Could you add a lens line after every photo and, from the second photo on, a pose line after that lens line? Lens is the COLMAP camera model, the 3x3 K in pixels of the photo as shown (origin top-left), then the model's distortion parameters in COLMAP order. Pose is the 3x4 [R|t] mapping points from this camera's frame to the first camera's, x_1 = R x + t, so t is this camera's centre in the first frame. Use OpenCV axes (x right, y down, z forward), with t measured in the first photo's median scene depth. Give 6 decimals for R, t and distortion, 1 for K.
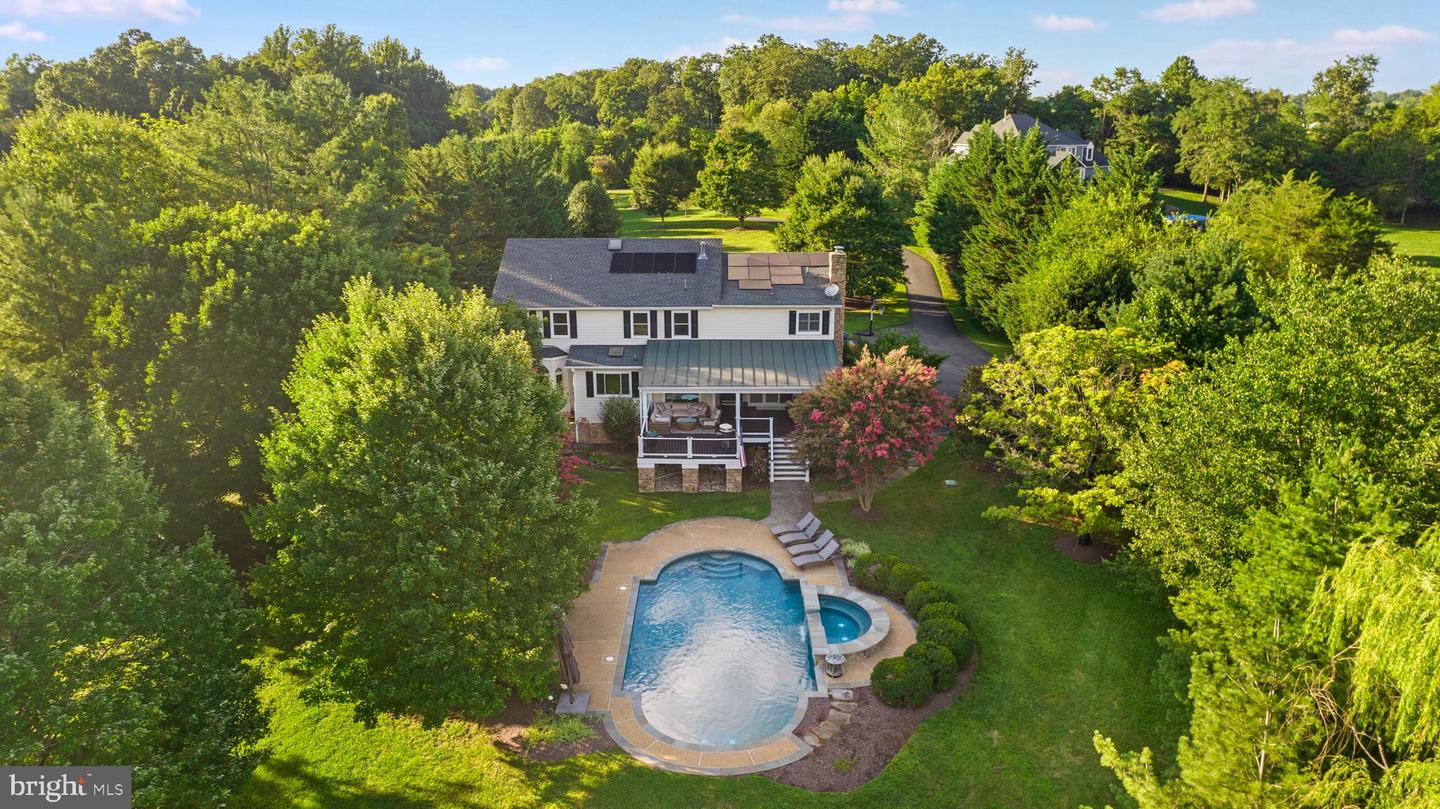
lens RADIAL K [[917.4, 0, 729.1], [0, 917.4, 432.6], [0, 0, 1]] dist [-0.040151, 0.007448]
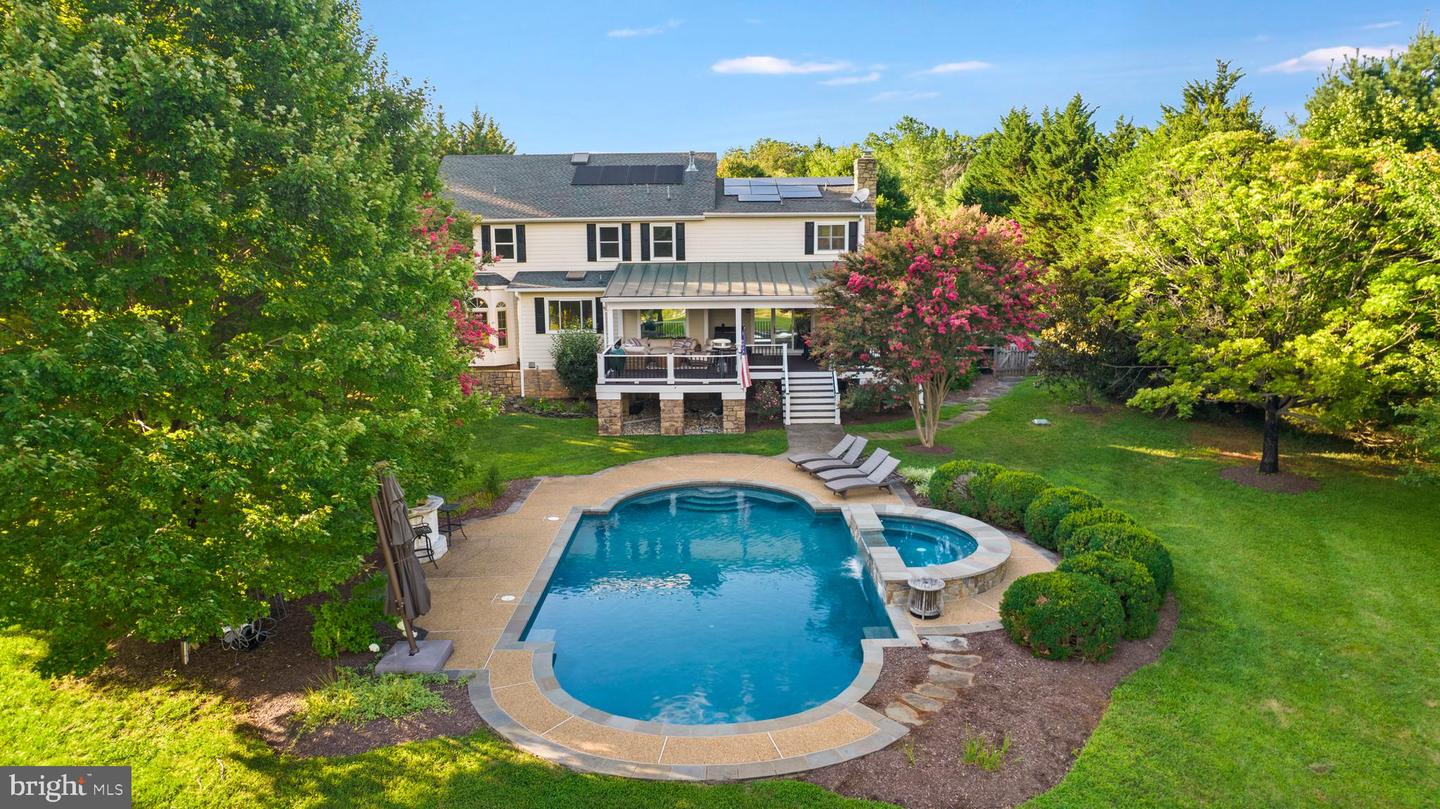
lens RADIAL K [[917.4, 0, 724.5], [0, 917.4, 404.2], [0, 0, 1]] dist [-0.040151, 0.007448]
pose [[0.999944, -0.009235, -0.005140, 0.001765], [0.008315, 0.987601, -0.156762, 0.153536], [0.006524, 0.156711, 0.987623, 0.311347]]
